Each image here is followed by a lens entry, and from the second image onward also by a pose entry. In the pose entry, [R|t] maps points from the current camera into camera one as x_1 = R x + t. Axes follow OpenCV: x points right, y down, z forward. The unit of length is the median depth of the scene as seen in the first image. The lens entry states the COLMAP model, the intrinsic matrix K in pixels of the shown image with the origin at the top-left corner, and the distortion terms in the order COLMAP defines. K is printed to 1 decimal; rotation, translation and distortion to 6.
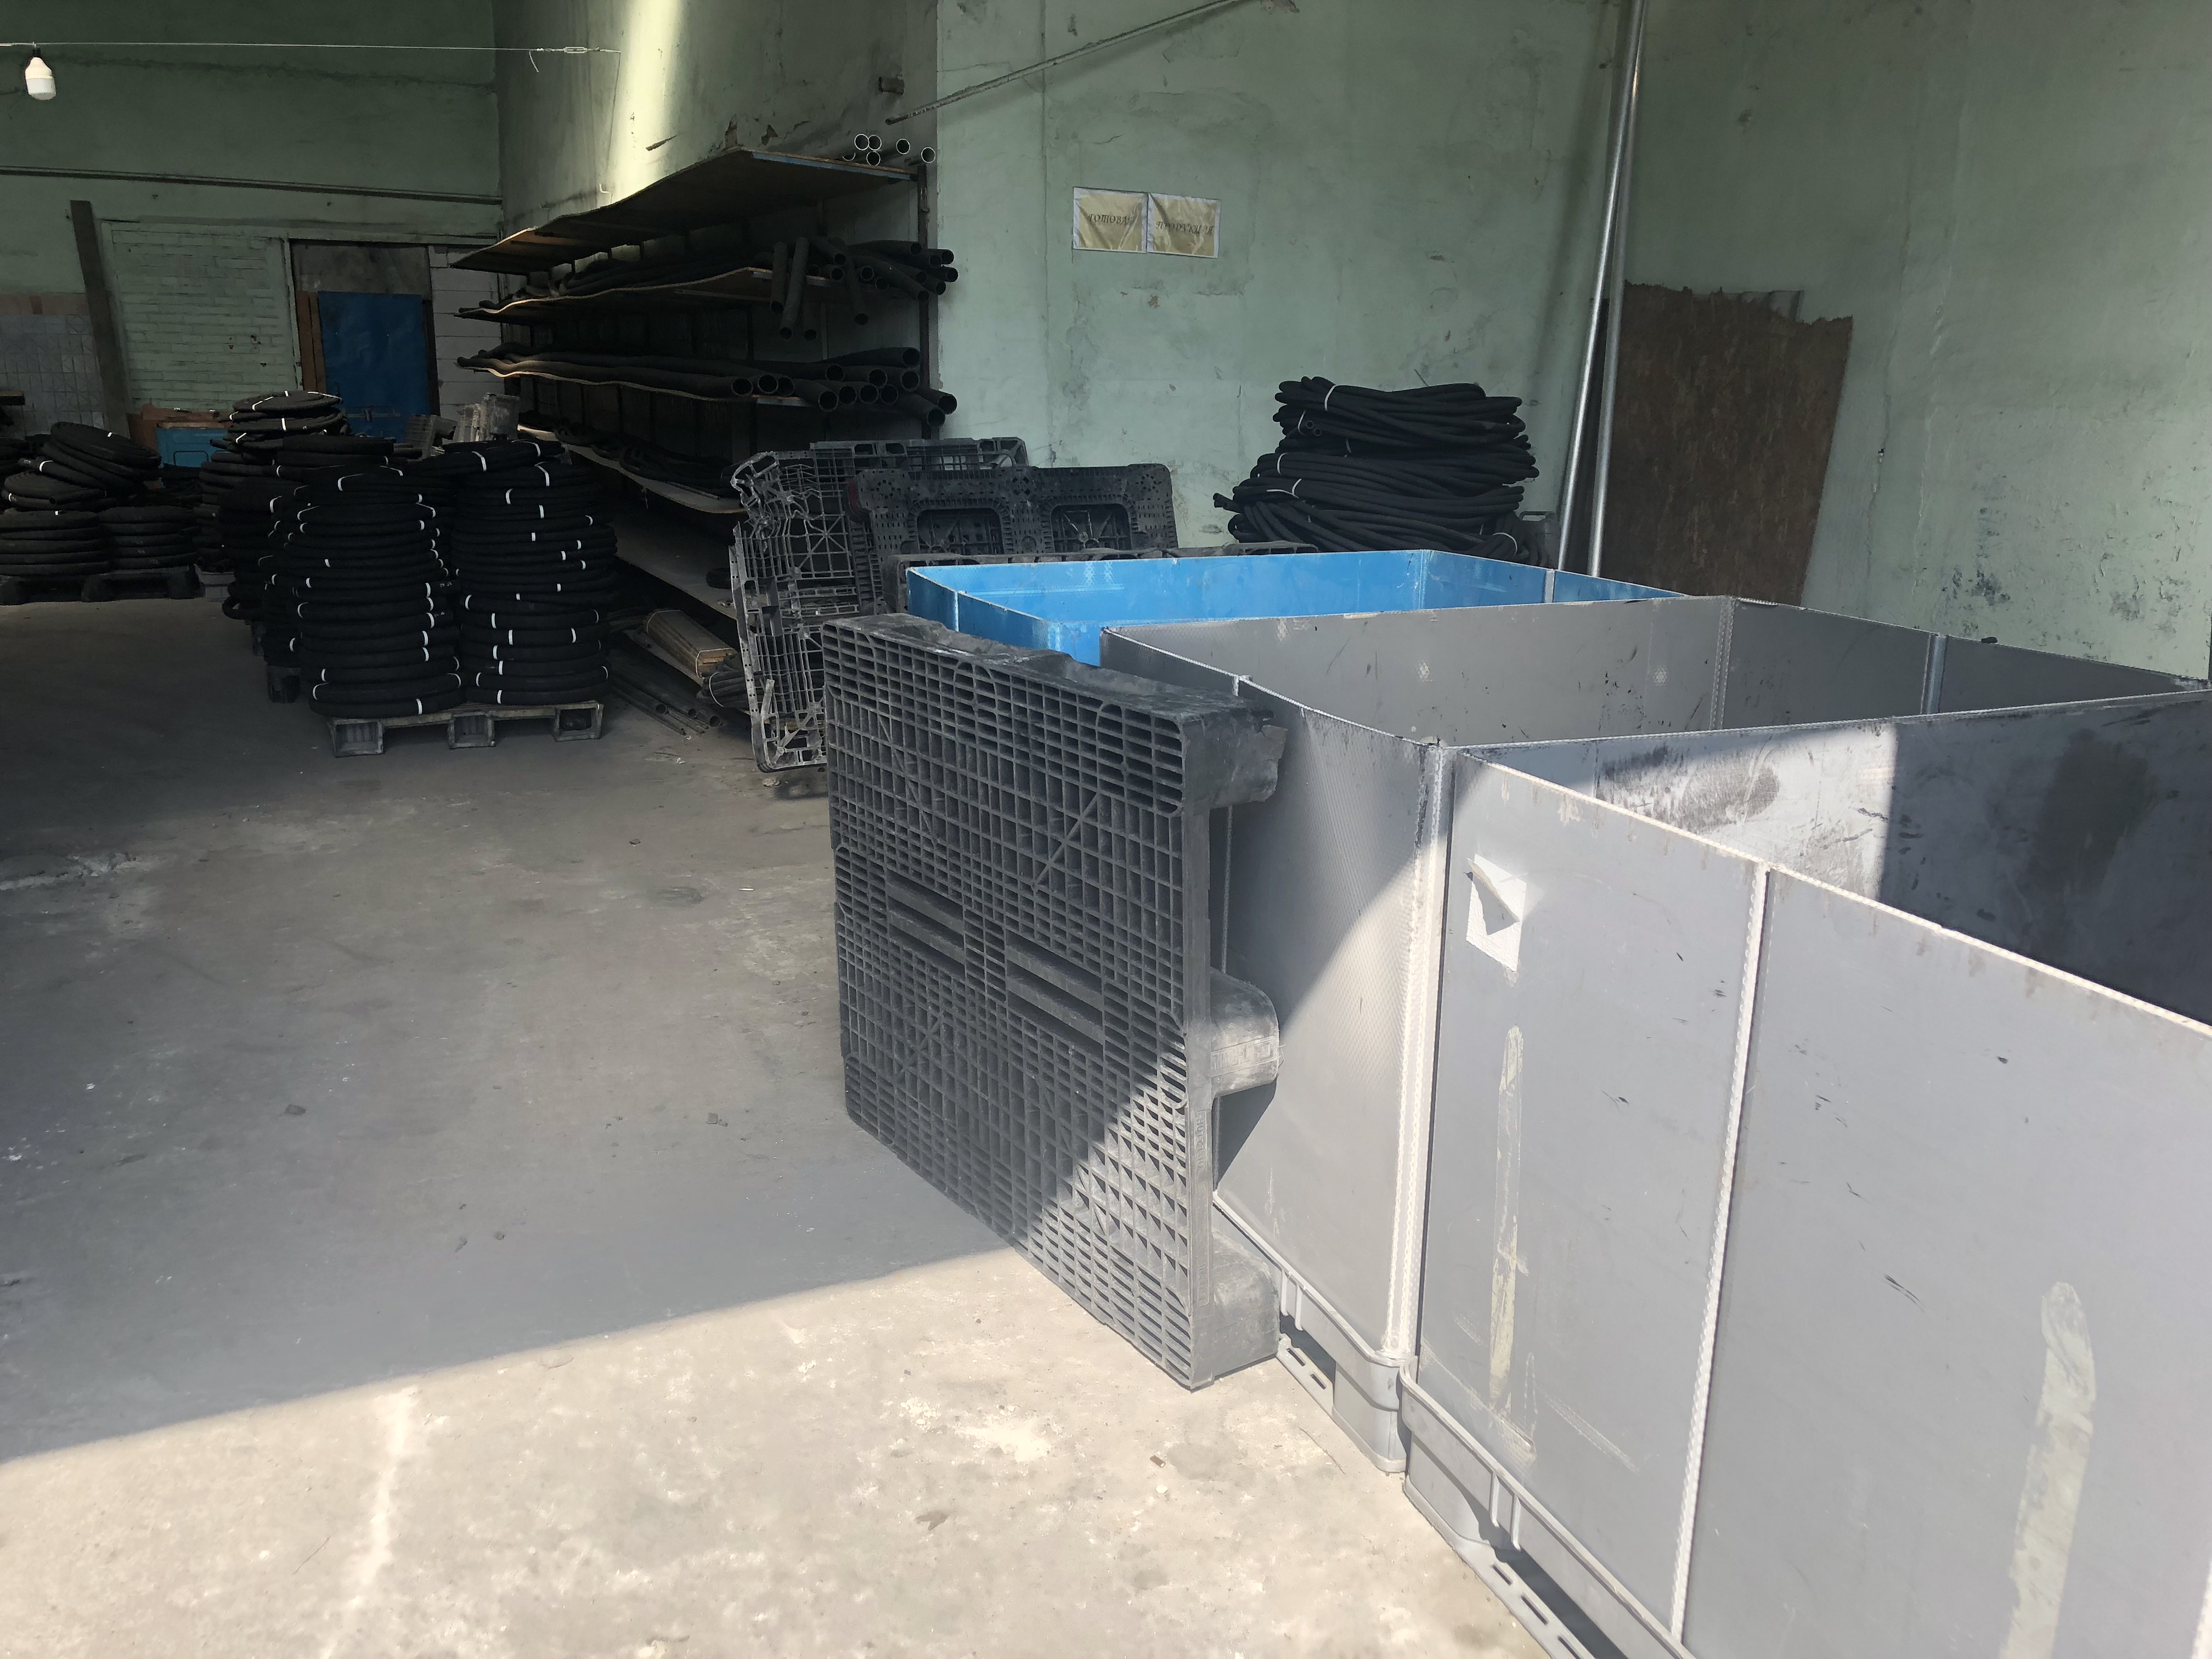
lens RADIAL K [[1800.3, 0, 1102.5], [0, 1800.3, 833.6], [0, 0, 1]] dist [0.015745, 0.012773]
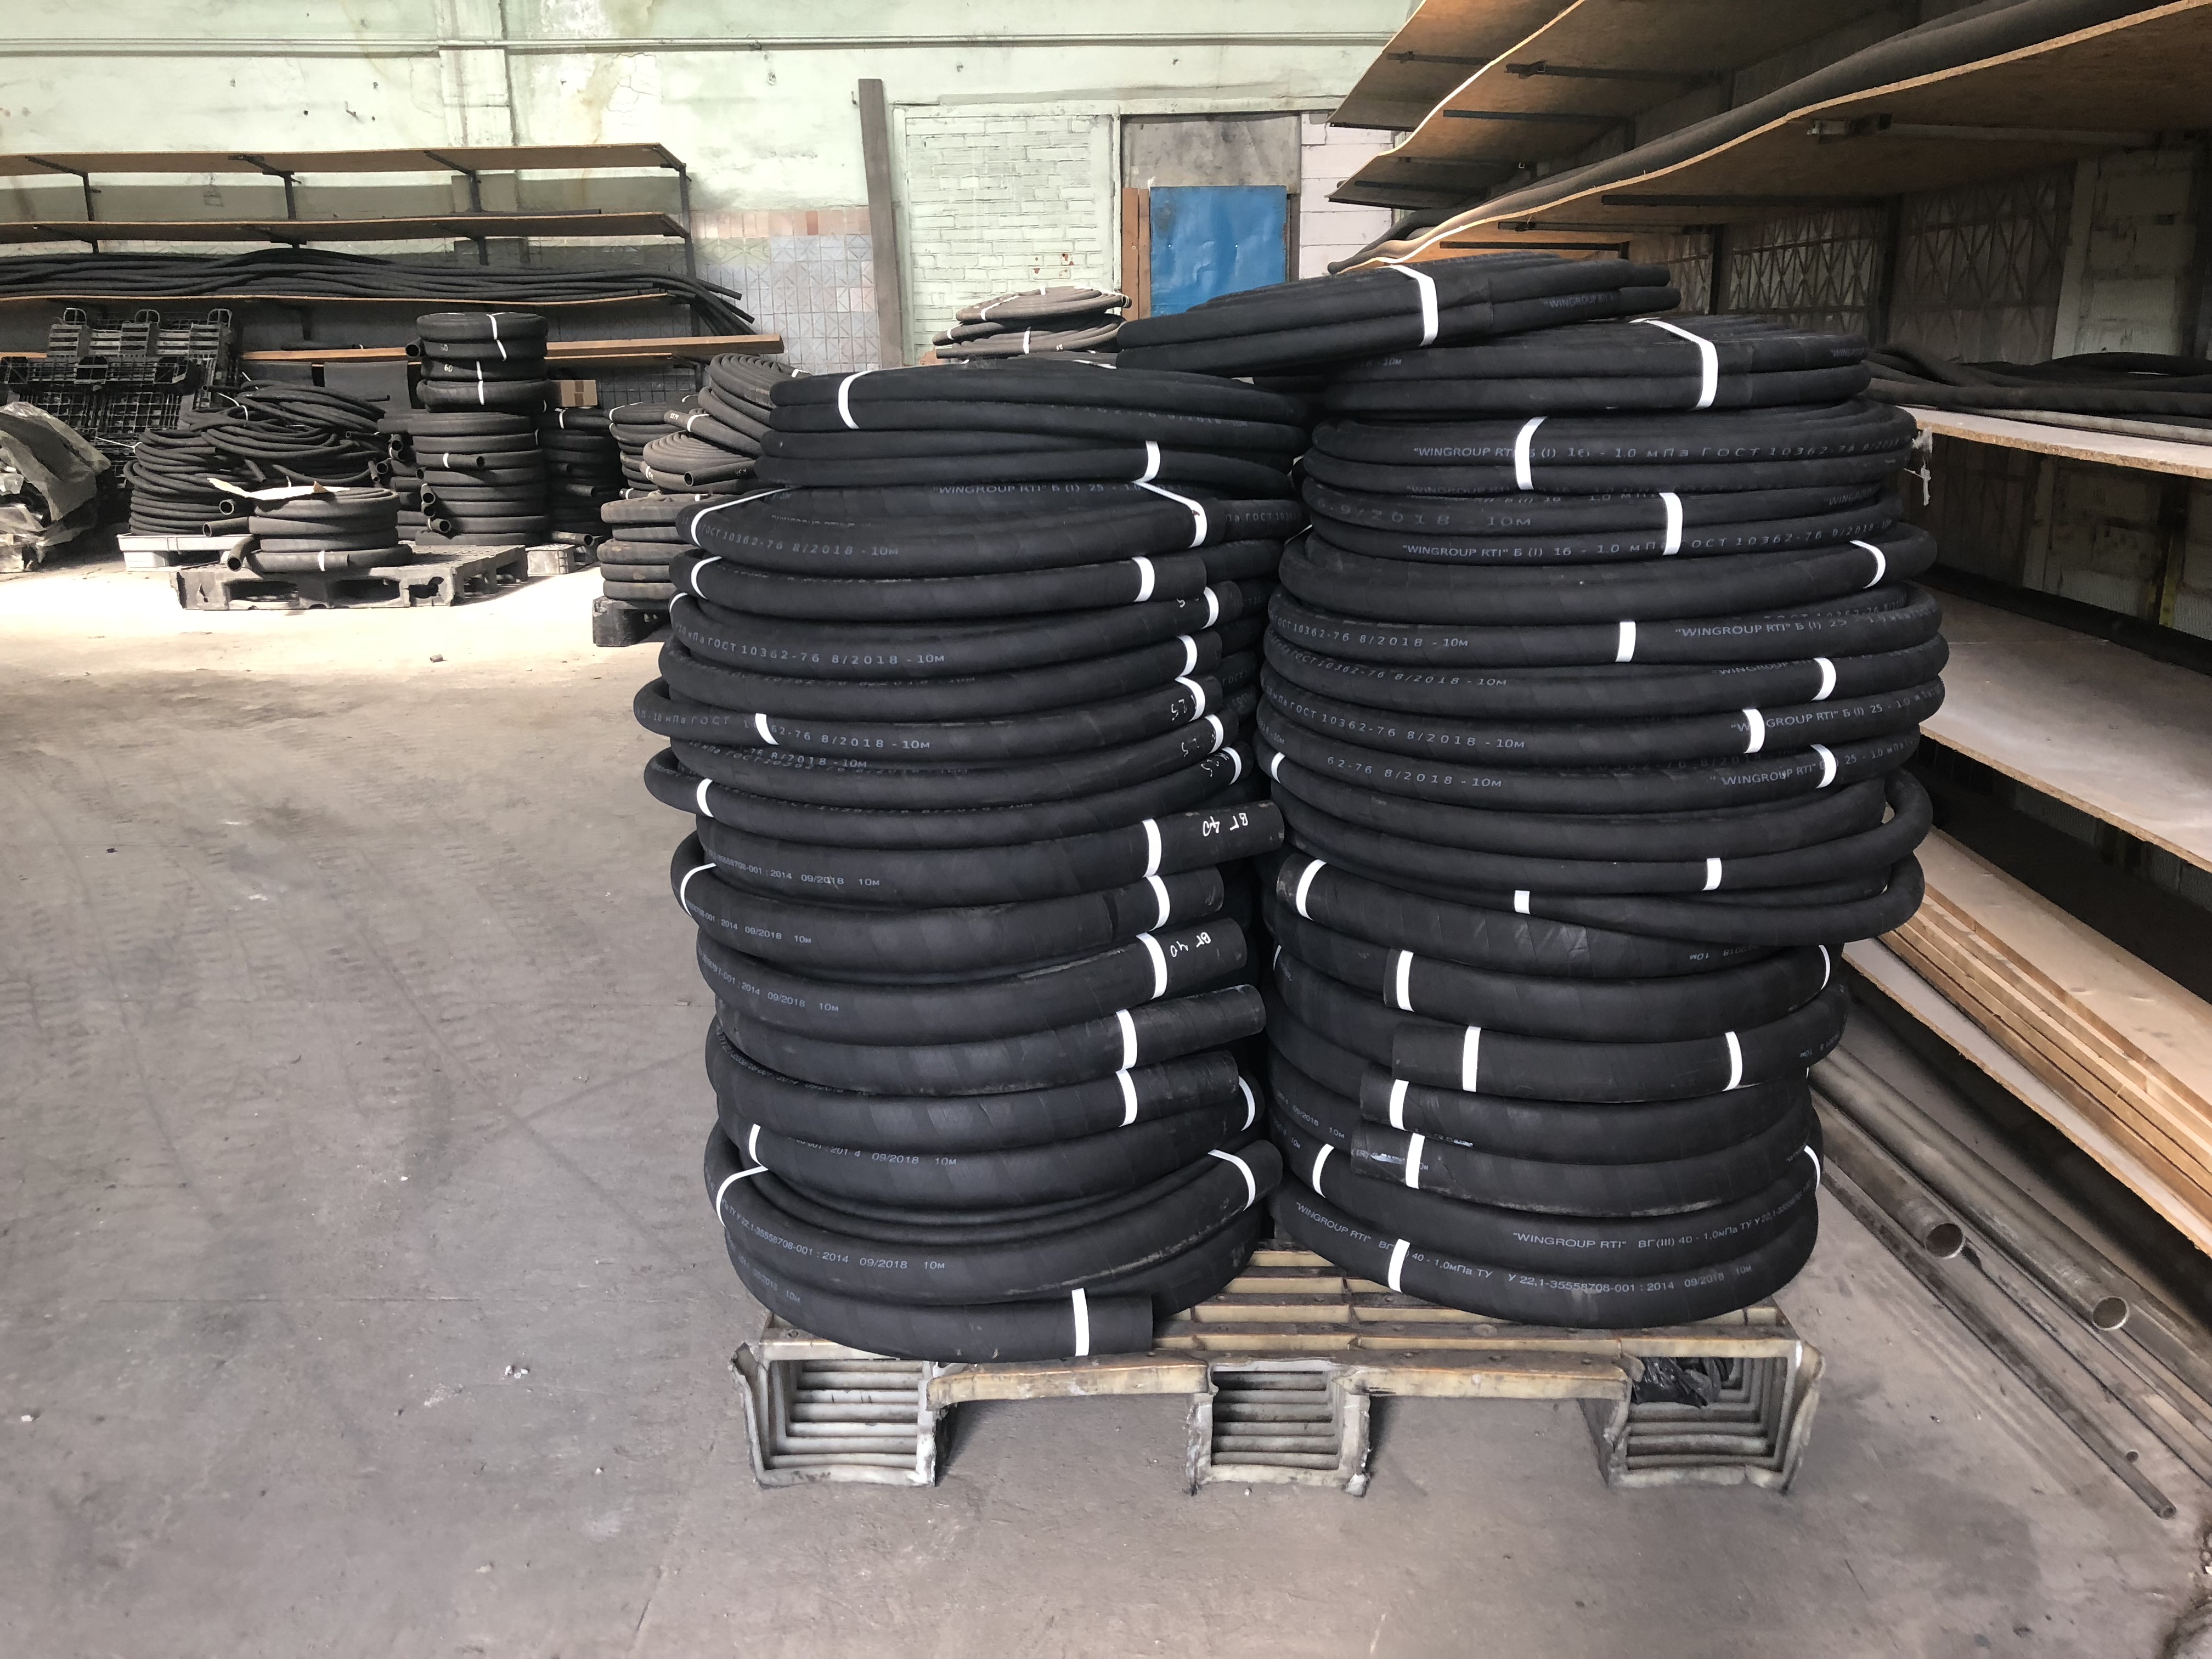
lens RADIAL K [[1800.3, 0, 1107.8], [0, 1800.3, 828.2], [0, 0, 1]] dist [0.015745, 0.012773]
pose [[0.901745, 0.086585, -0.423507, -0.127559], [-0.083703, 0.996166, 0.025440, -0.065342], [0.424086, 0.012508, 0.905536, 0.358155]]
